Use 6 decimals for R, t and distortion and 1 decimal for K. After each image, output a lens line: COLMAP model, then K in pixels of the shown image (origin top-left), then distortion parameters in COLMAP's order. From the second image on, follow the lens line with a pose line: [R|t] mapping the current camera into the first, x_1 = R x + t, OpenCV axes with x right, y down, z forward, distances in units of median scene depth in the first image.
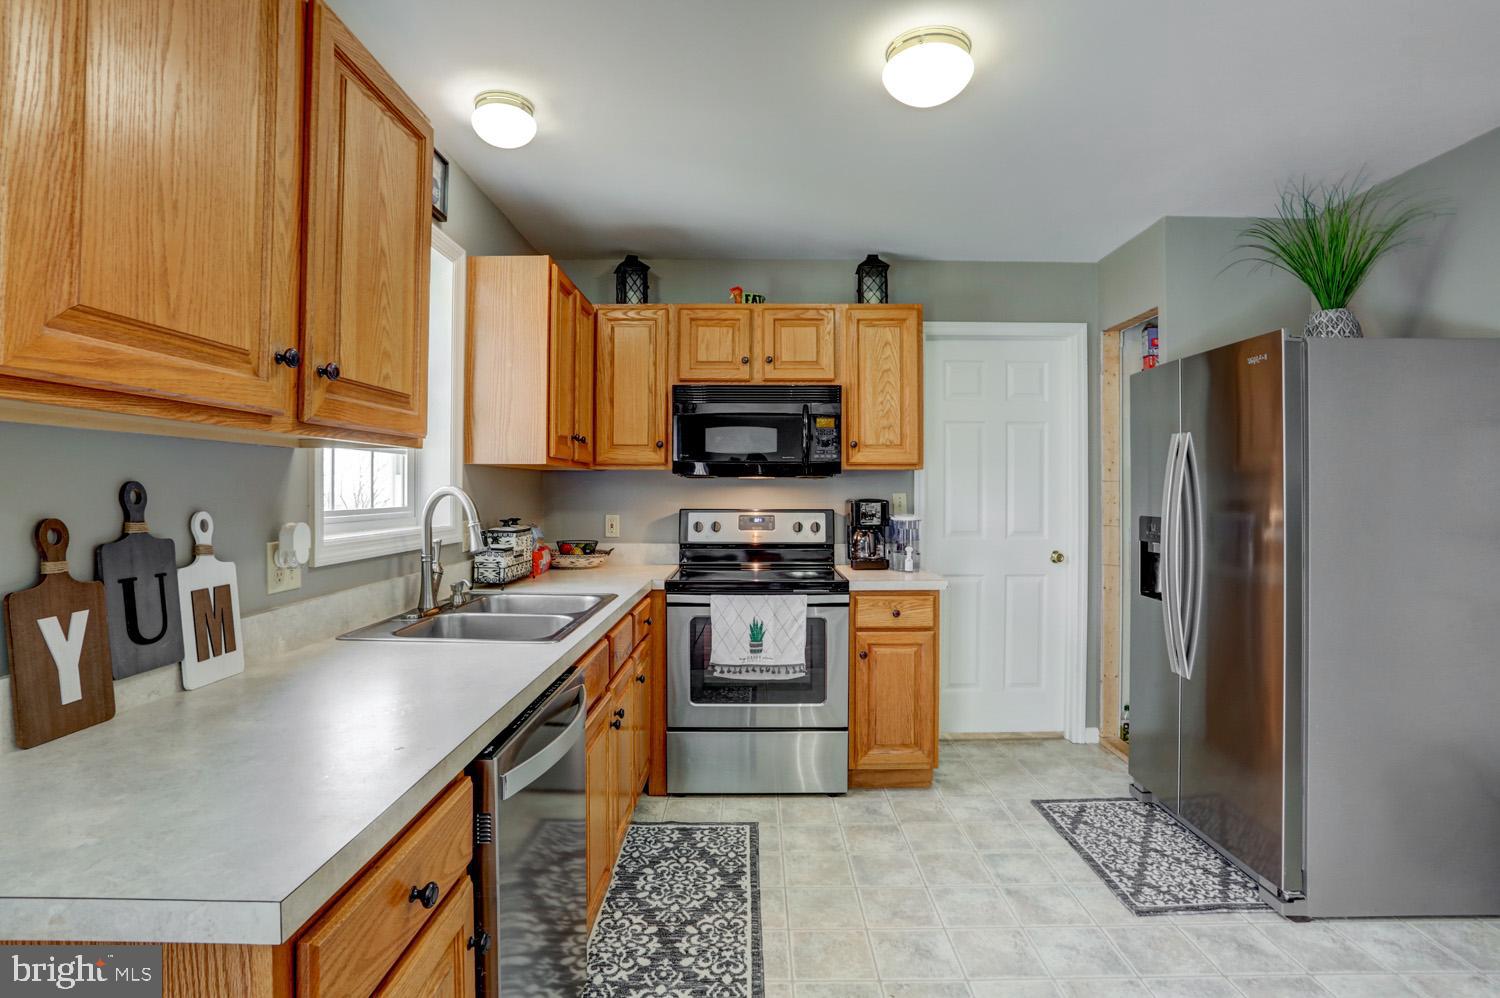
lens RADIAL K [[729.6, 0, 748.6], [0, 729.6, 487.7], [0, 0, 1]] dist [-0.080362, 0.032049]
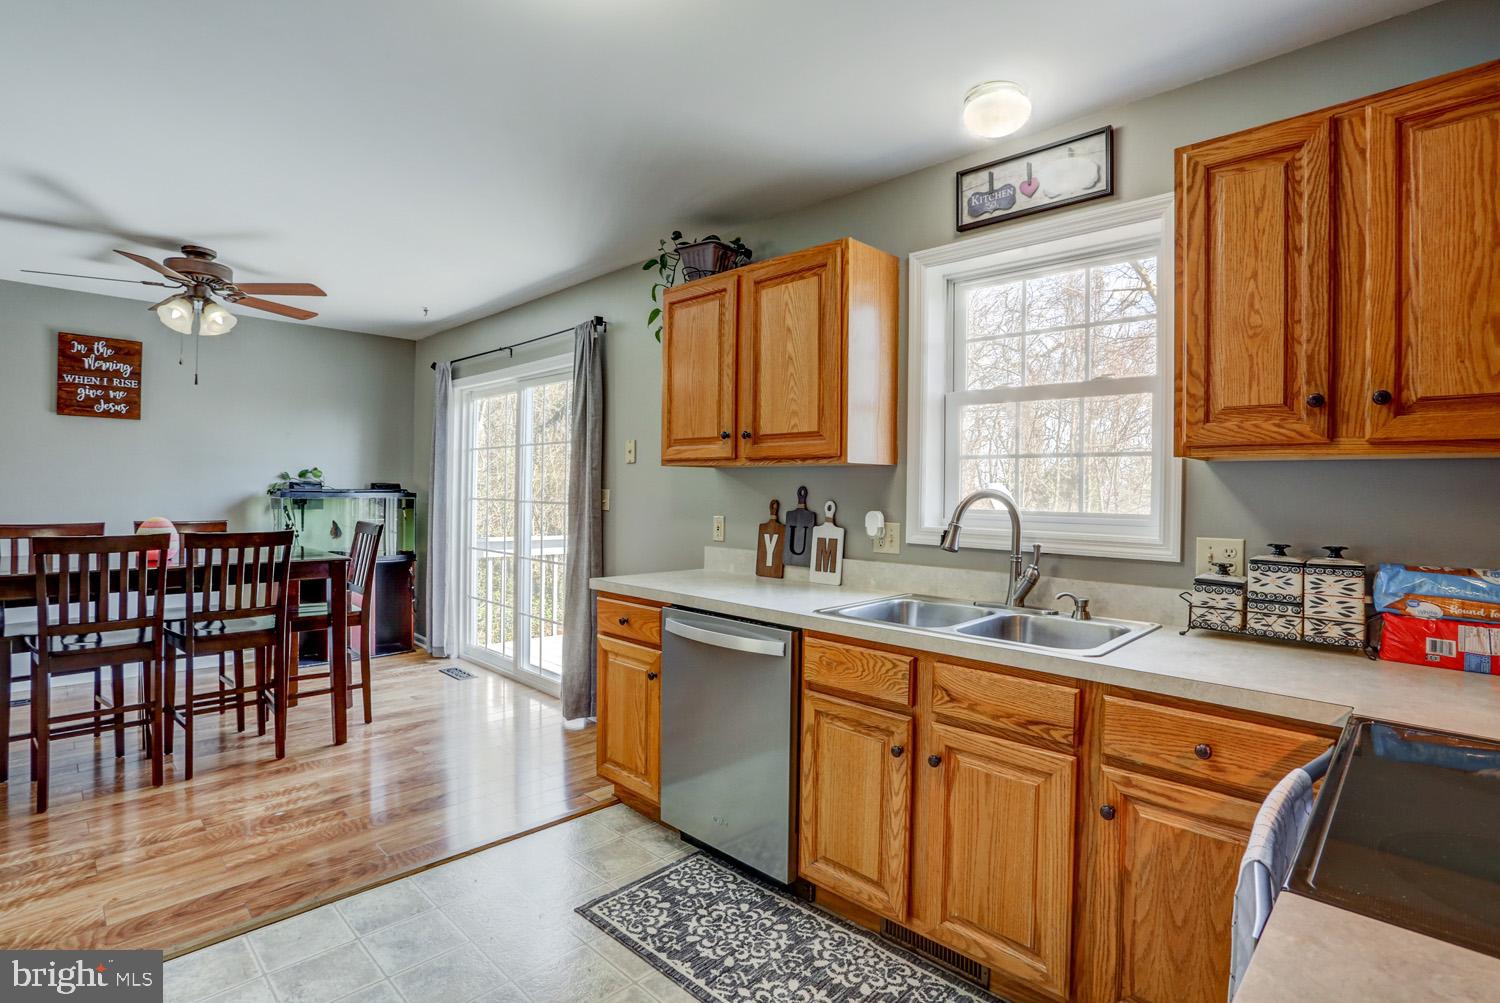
lens RADIAL K [[729.6, 0, 748.6], [0, 729.6, 490.2], [0, 0, 1]] dist [-0.080362, 0.032049]
pose [[-0.692739, -0.011588, -0.721095, 0.423714], [-0.014200, 0.999896, -0.002426, 0.004932], [0.721048, 0.008559, -0.692832, 1.052488]]
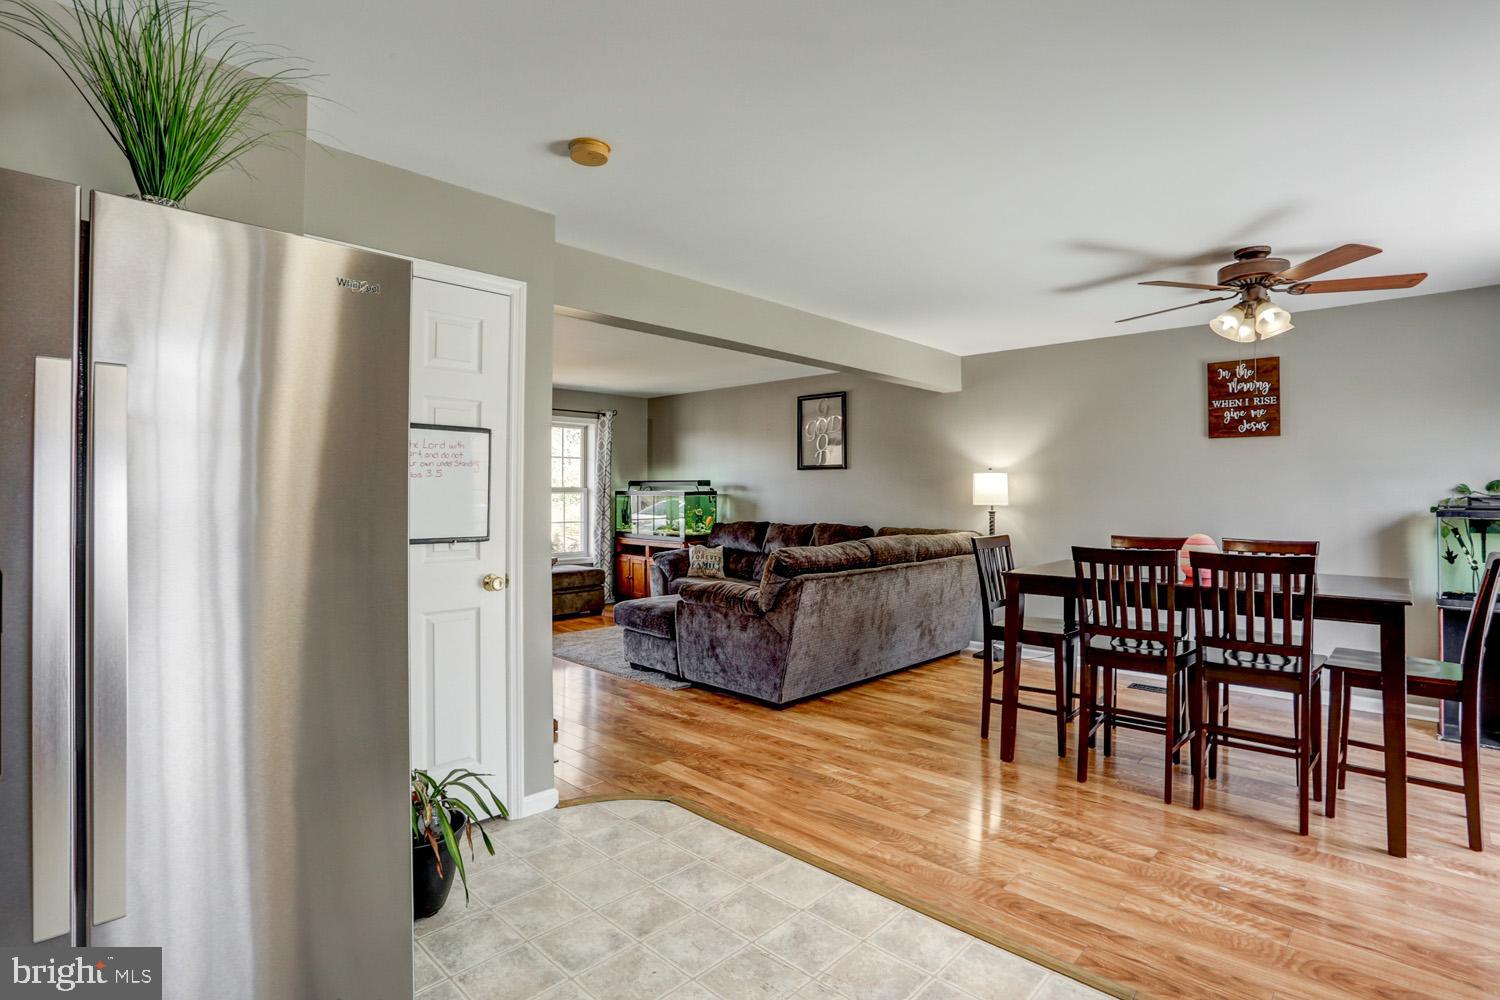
lens RADIAL K [[729.6, 0, 748.6], [0, 729.6, 488.7], [0, 0, 1]] dist [-0.080362, 0.032049]
pose [[-0.724123, 0.002782, 0.689665, 0.026037], [-0.005982, 0.999929, -0.010315, 0.002119], [-0.689645, -0.011595, -0.724055, 0.906609]]
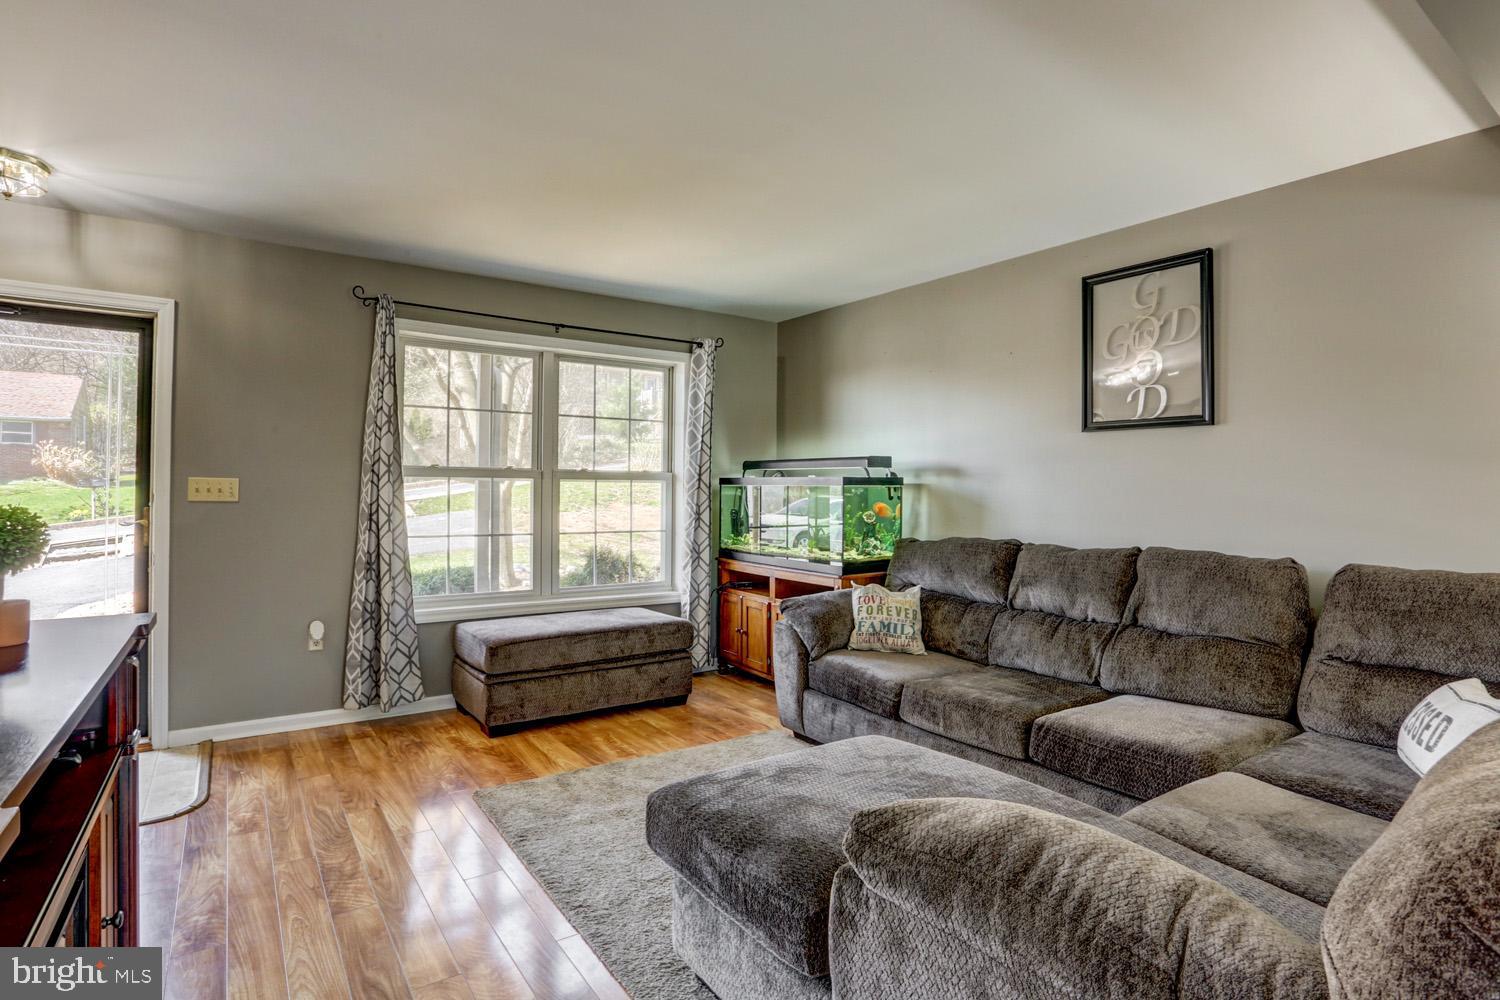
lens RADIAL K [[760.5, 0, 754.2], [0, 760.5, 488.5], [0, 0, 1]] dist [-0.069667, 0.027314]
pose [[-0.582569, -0.003182, 0.812775, 0.941858], [-0.011969, 0.999917, -0.004665, 0.015633], [-0.812693, -0.012446, -0.582559, 0.128742]]
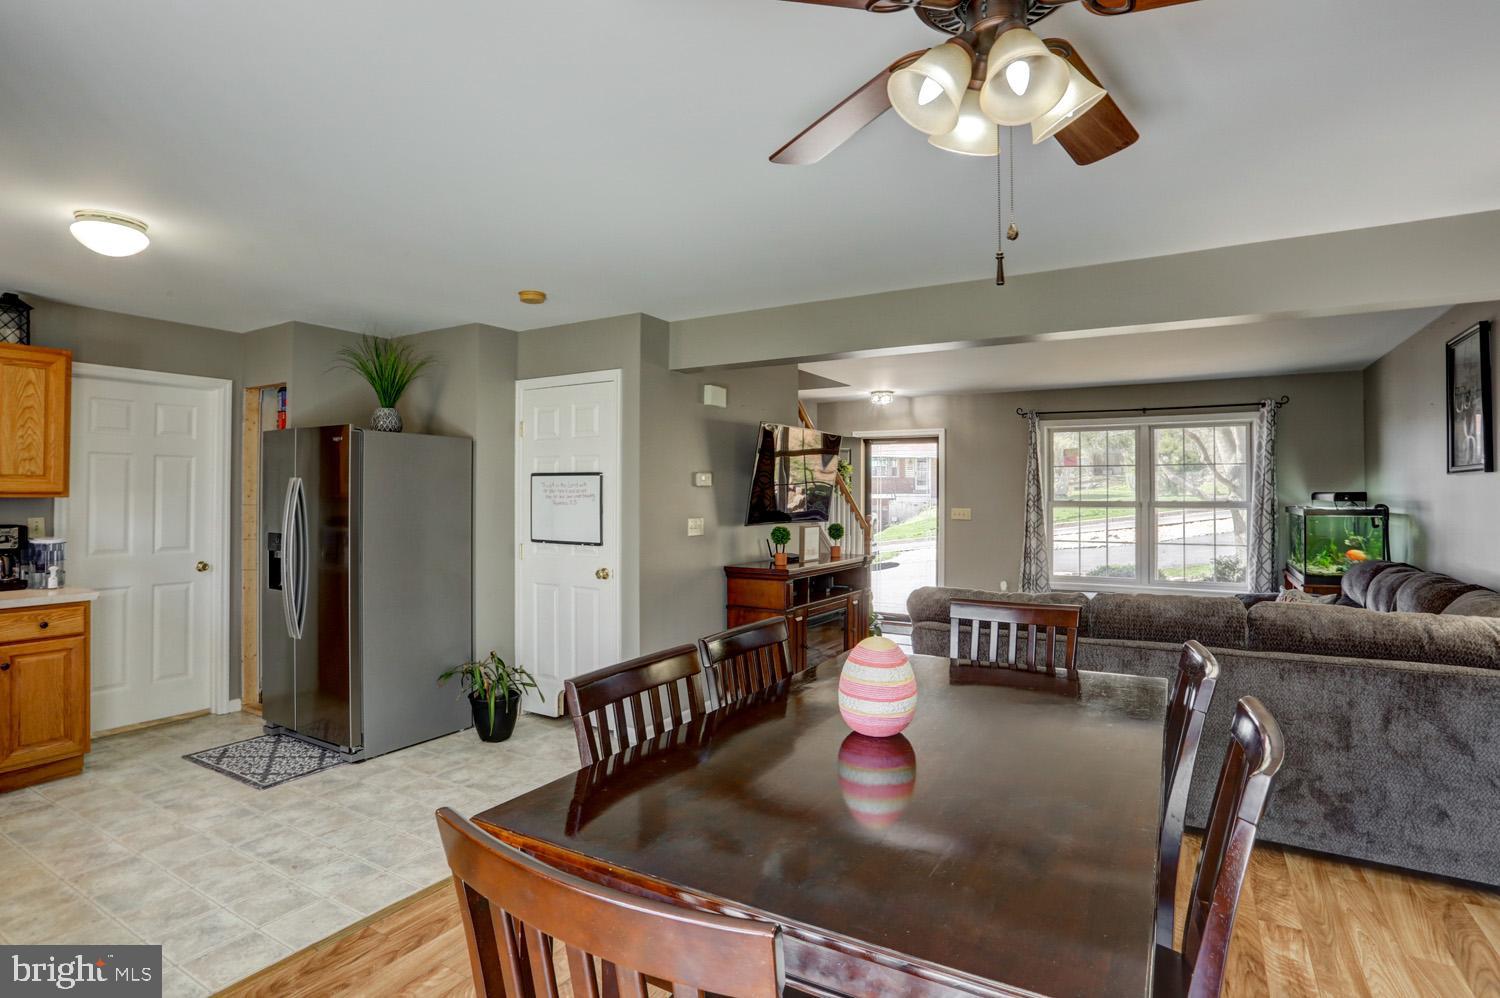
lens RADIAL K [[760.5, 0, 754.2], [0, 760.5, 487.5], [0, 0, 1]] dist [-0.069667, 0.027314]
pose [[0.503275, 0.010465, 0.864063, -0.234088], [-0.006270, 0.999945, -0.008459, -0.042889], [-0.864104, -0.001160, 0.503313, -0.565458]]
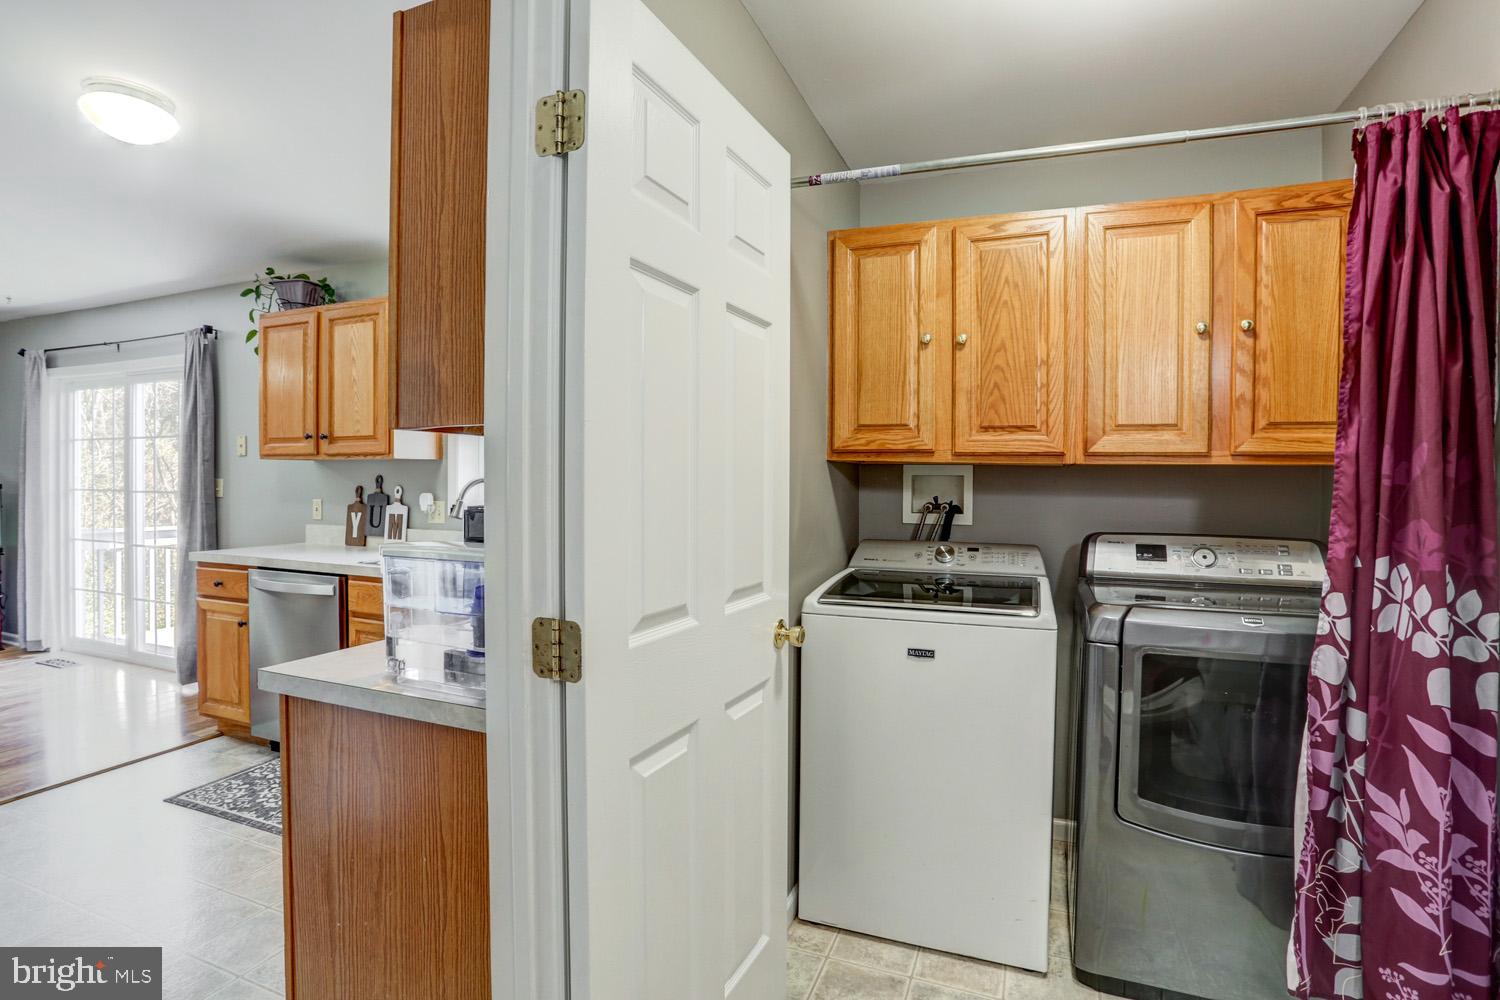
lens RADIAL K [[726.7, 0, 748.5], [0, 726.7, 486.9], [0, 0, 1]] dist [-0.074214, 0.029296]
pose [[-0.366940, 0.005788, -0.930227, 0.597904], [-0.004924, 0.999955, 0.008164, 0.003430], [0.930232, 0.007577, -0.366895, 1.499360]]
